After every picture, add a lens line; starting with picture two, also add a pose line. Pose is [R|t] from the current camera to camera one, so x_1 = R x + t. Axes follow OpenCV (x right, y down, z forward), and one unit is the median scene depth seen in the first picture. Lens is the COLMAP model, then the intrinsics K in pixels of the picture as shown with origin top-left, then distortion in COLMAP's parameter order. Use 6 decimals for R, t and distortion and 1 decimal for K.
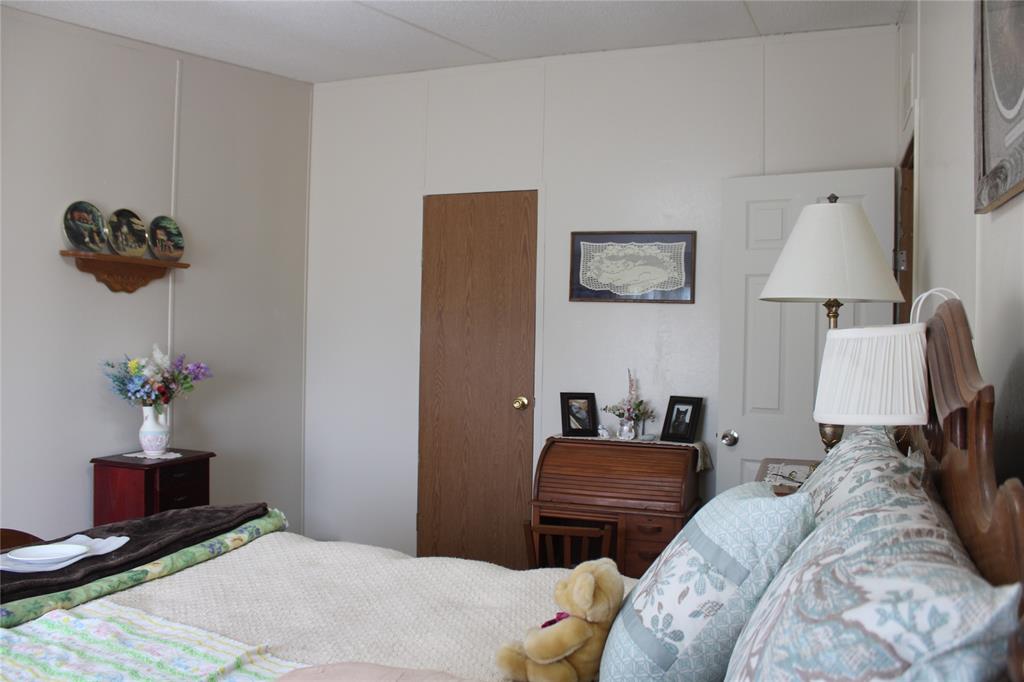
lens RADIAL K [[858.3, 0, 512.0], [0, 858.3, 341.0], [0, 0, 1]] dist [-0.107577, 0.001835]
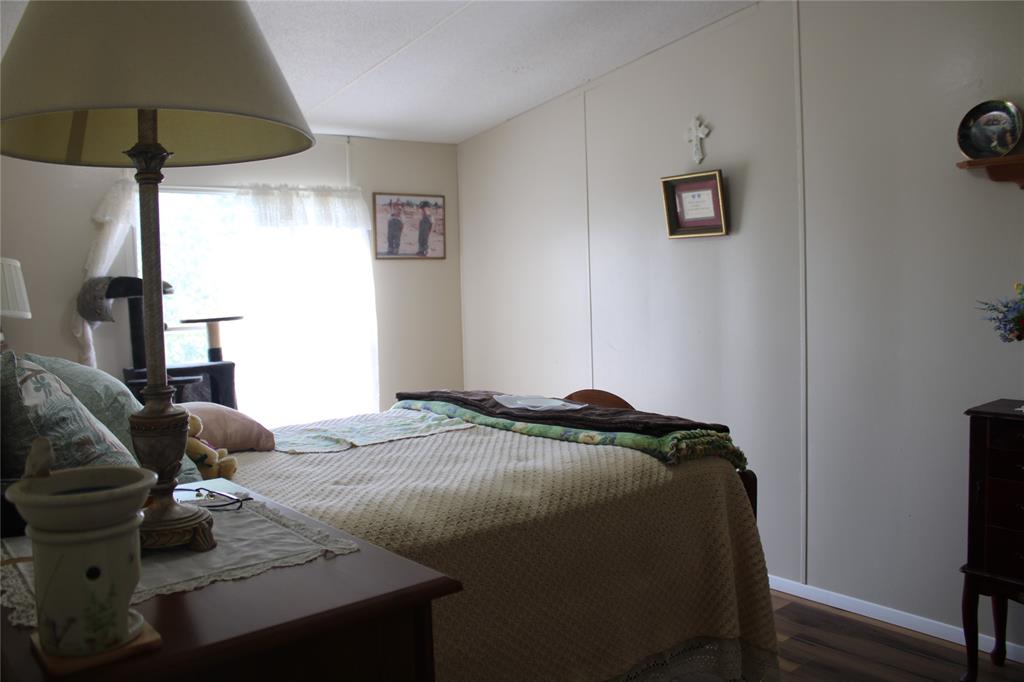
lens RADIAL K [[858.3, 0, 512.0], [0, 858.3, 341.0], [0, 0, 1]] dist [-0.107577, 0.001835]
pose [[-0.524589, 0.055477, -0.849546, 0.454233], [0.017761, 0.998371, 0.054228, 0.024869], [0.851171, 0.013358, -0.524719, 0.965833]]
